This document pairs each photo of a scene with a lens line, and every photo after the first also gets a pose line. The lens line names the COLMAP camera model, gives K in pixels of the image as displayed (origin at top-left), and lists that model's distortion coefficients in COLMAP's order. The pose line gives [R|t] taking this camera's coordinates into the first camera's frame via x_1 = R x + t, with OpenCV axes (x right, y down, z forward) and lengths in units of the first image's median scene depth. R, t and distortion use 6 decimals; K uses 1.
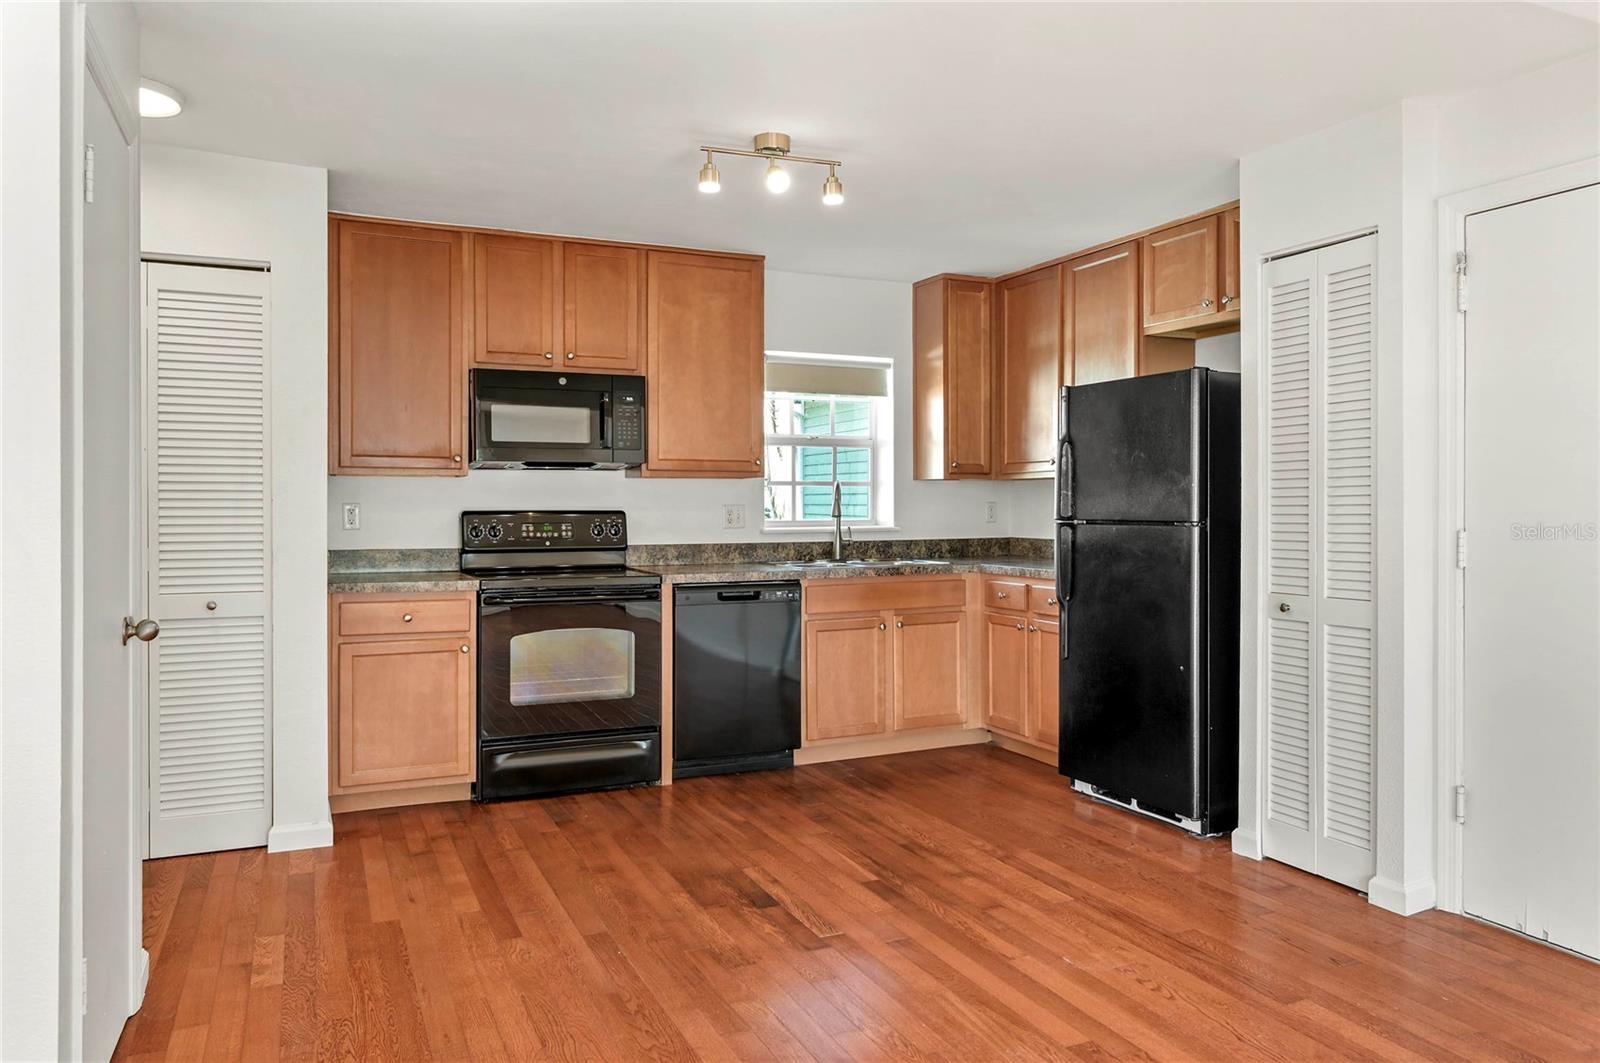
lens RADIAL K [[1090.3, 0, 802.5], [0, 1090.3, 512.5], [0, 0, 1]] dist [0.010107, -0.007783]
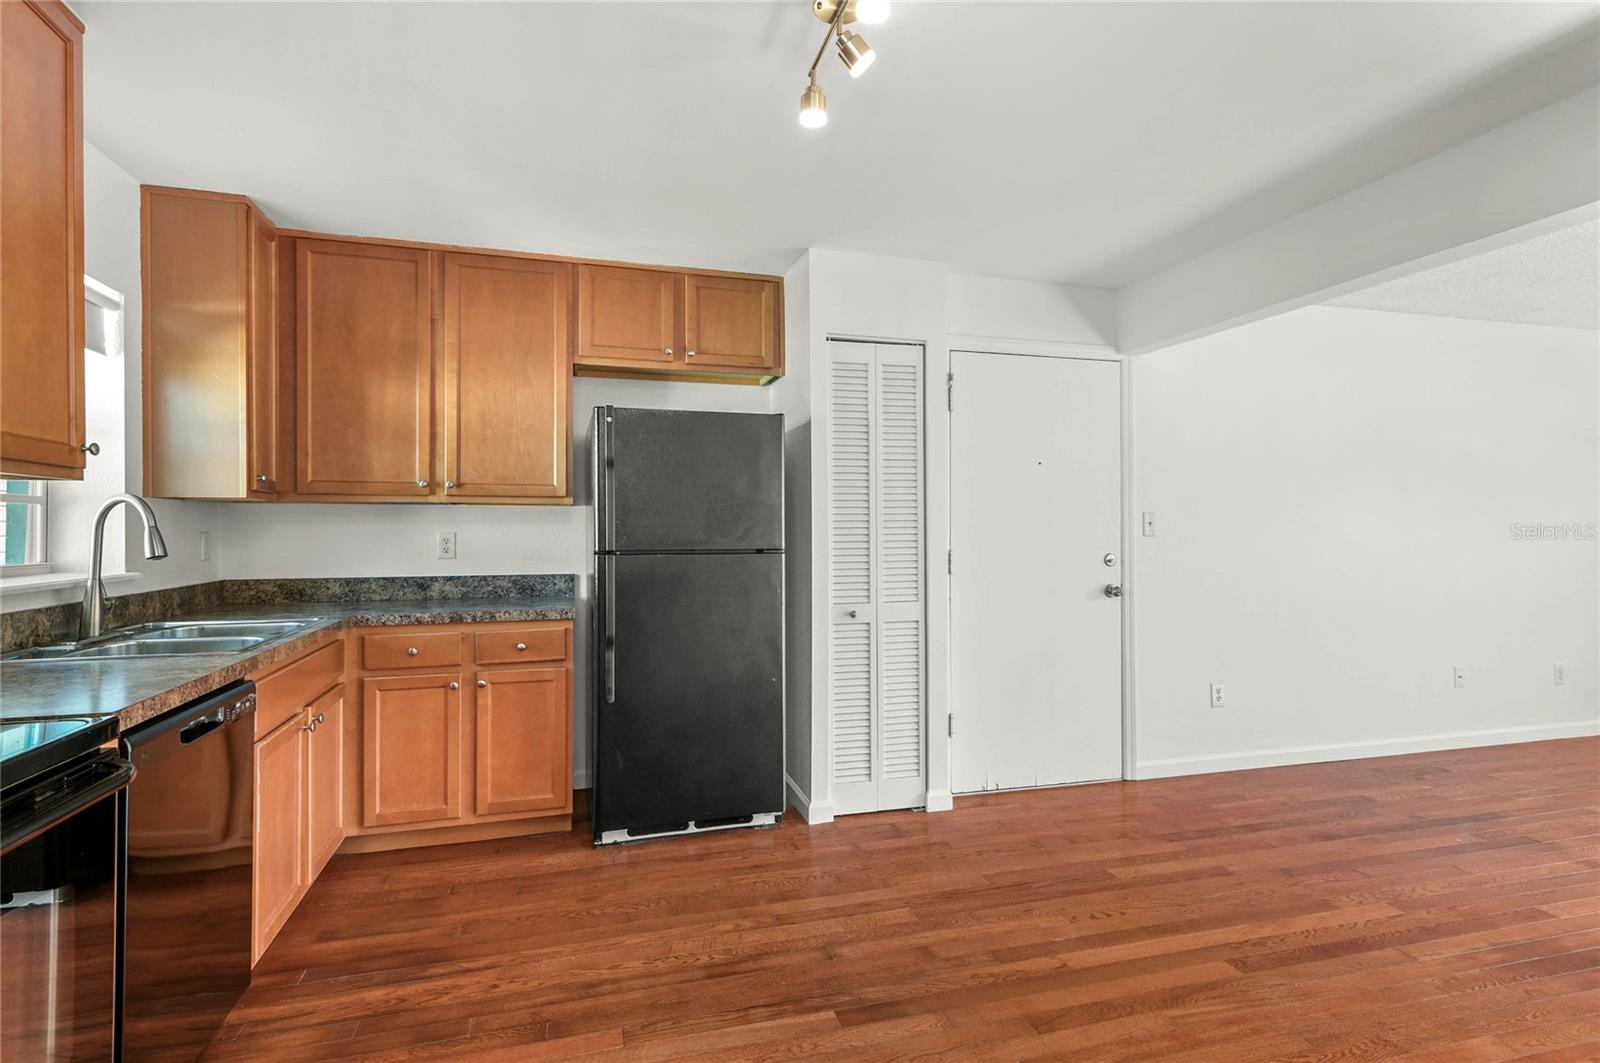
lens RADIAL K [[798.5, 0, 805.4], [0, 798.5, 532.1], [0, 0, 1]] dist [0.019770, -0.005972]
pose [[0.148175, 0.002540, 0.988958, -0.433573], [0.008608, 0.999956, -0.003858, -0.005560], [-0.988924, 0.009084, 0.148146, 0.798987]]
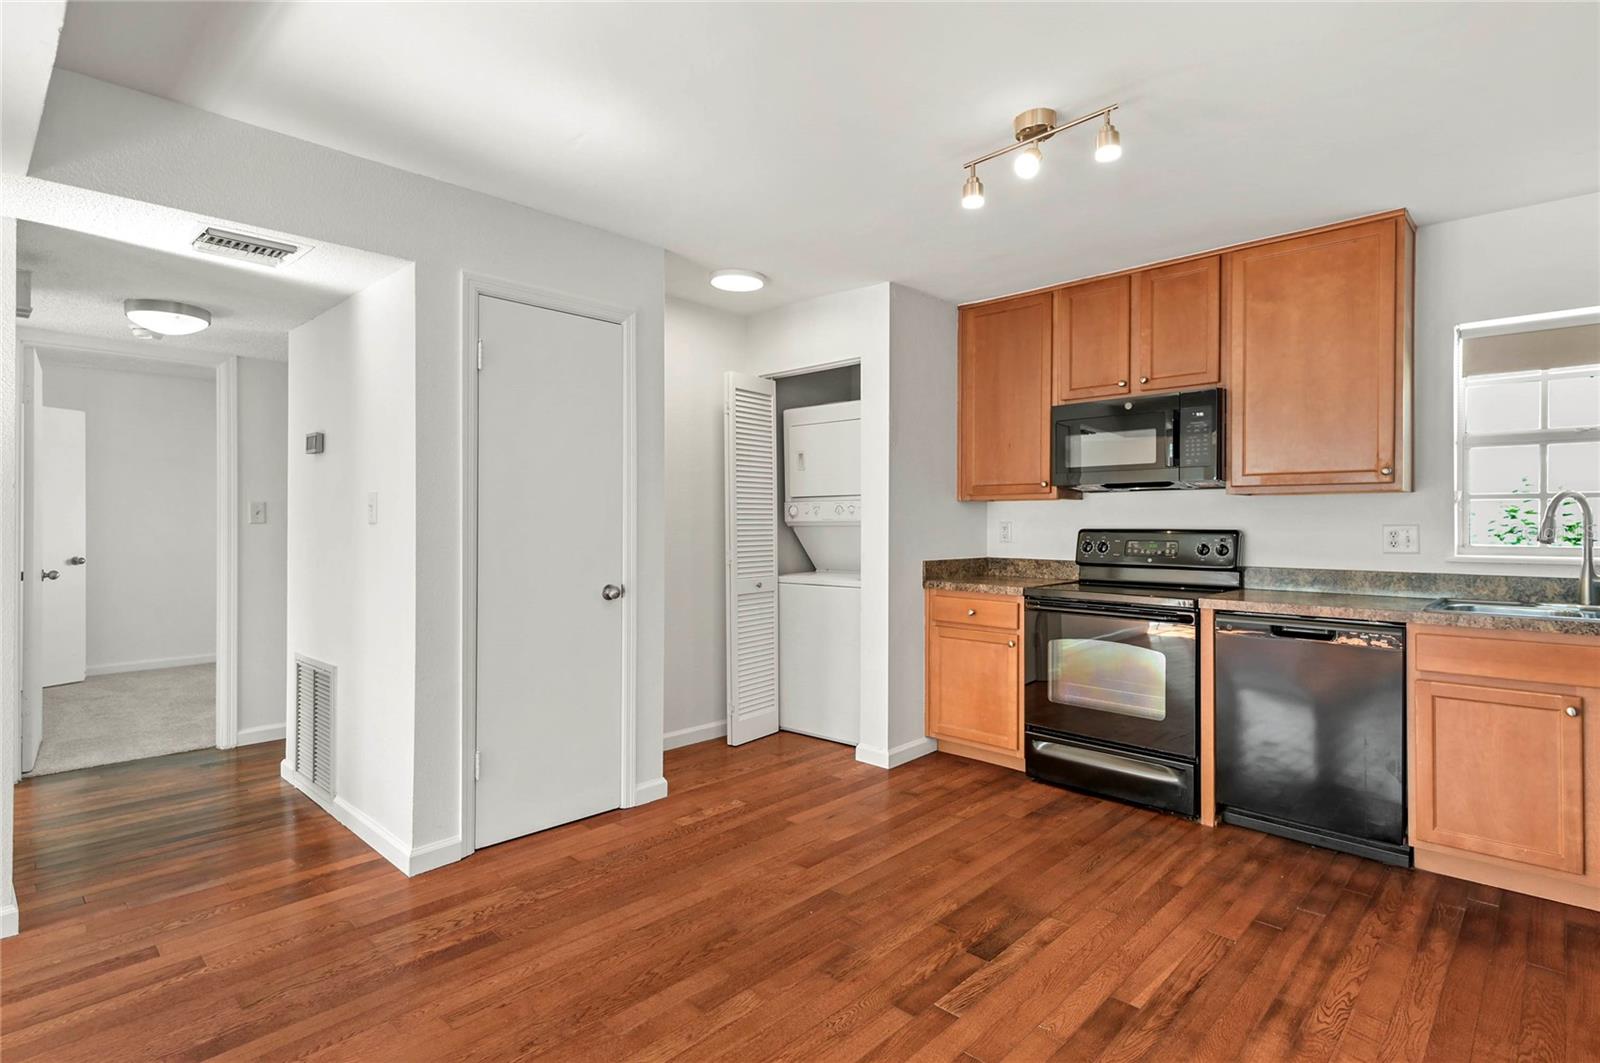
lens RADIAL K [[798.5, 0, 799.2], [0, 798.5, 526.9], [0, 0, 1]] dist [0.019770, -0.005972]
pose [[0.369401, 0.006409, -0.929248, 0.437576], [-0.008676, 0.999956, 0.003448, -0.004628], [0.929229, 0.006789, 0.369441, 0.482189]]
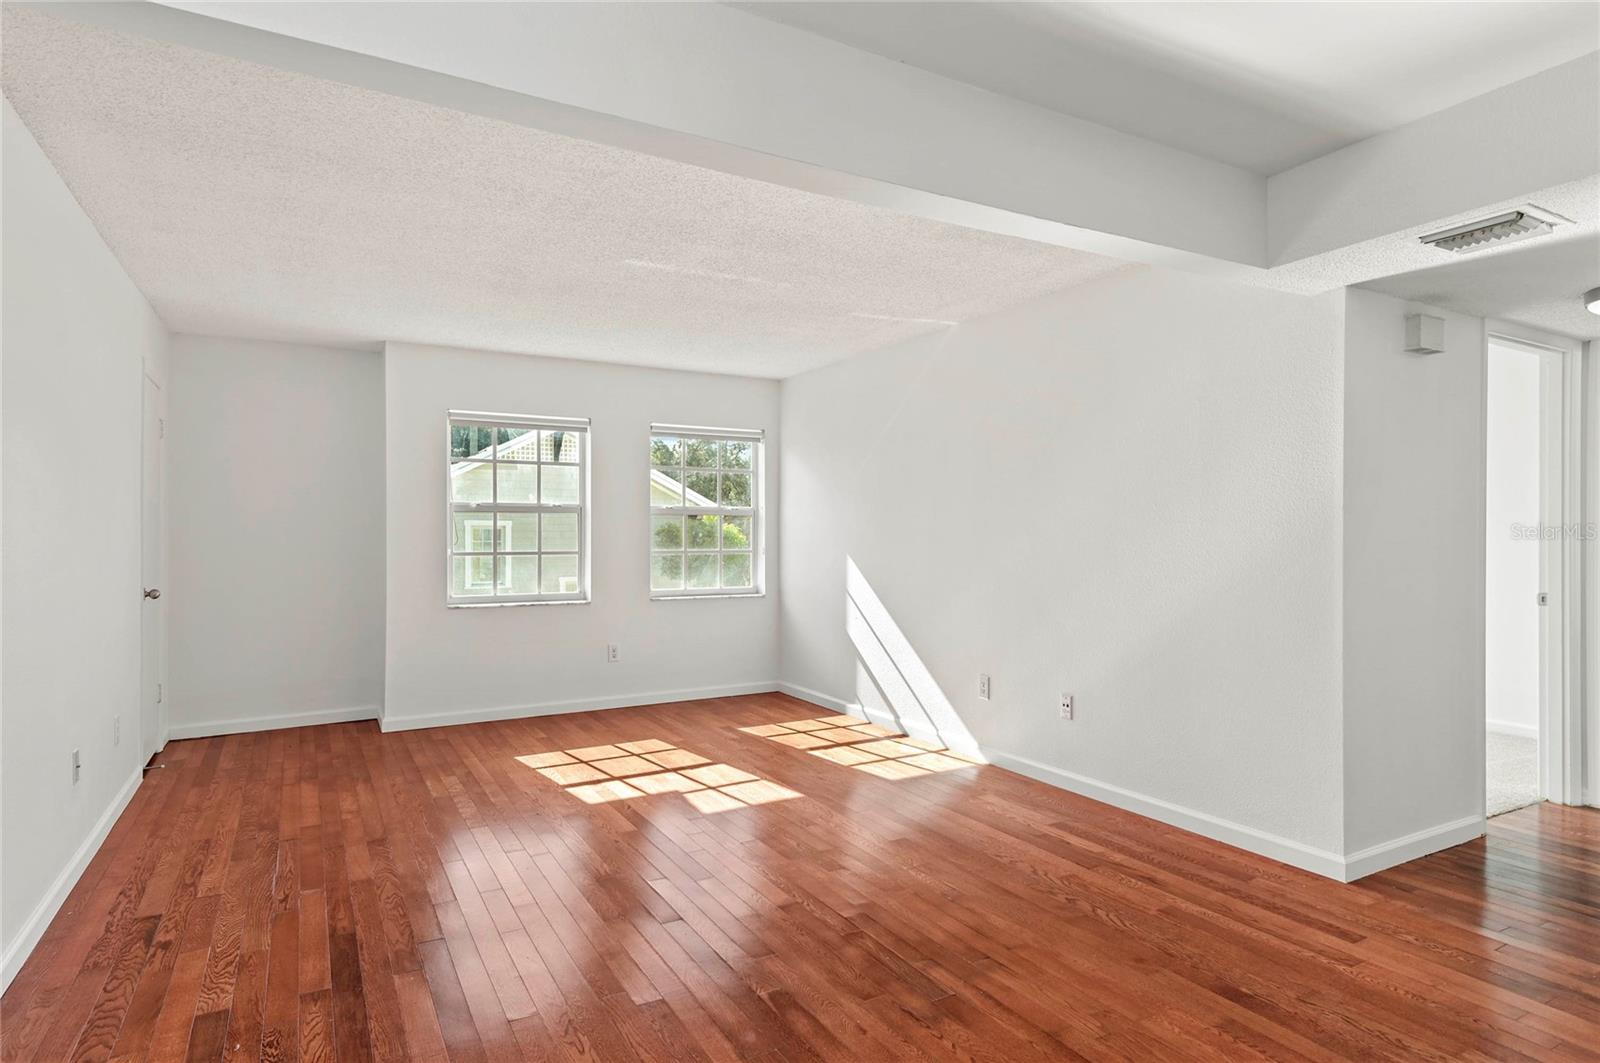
lens RADIAL K [[873.2, 0, 793.9], [0, 873.2, 533.6], [0, 0, 1]] dist [0.024342, -0.005112]
pose [[-0.997269, 0.000772, -0.073848, 0.224837], [0.000654, 0.999998, 0.001623, -0.007449], [0.073849, 0.001570, -0.997268, 0.890711]]
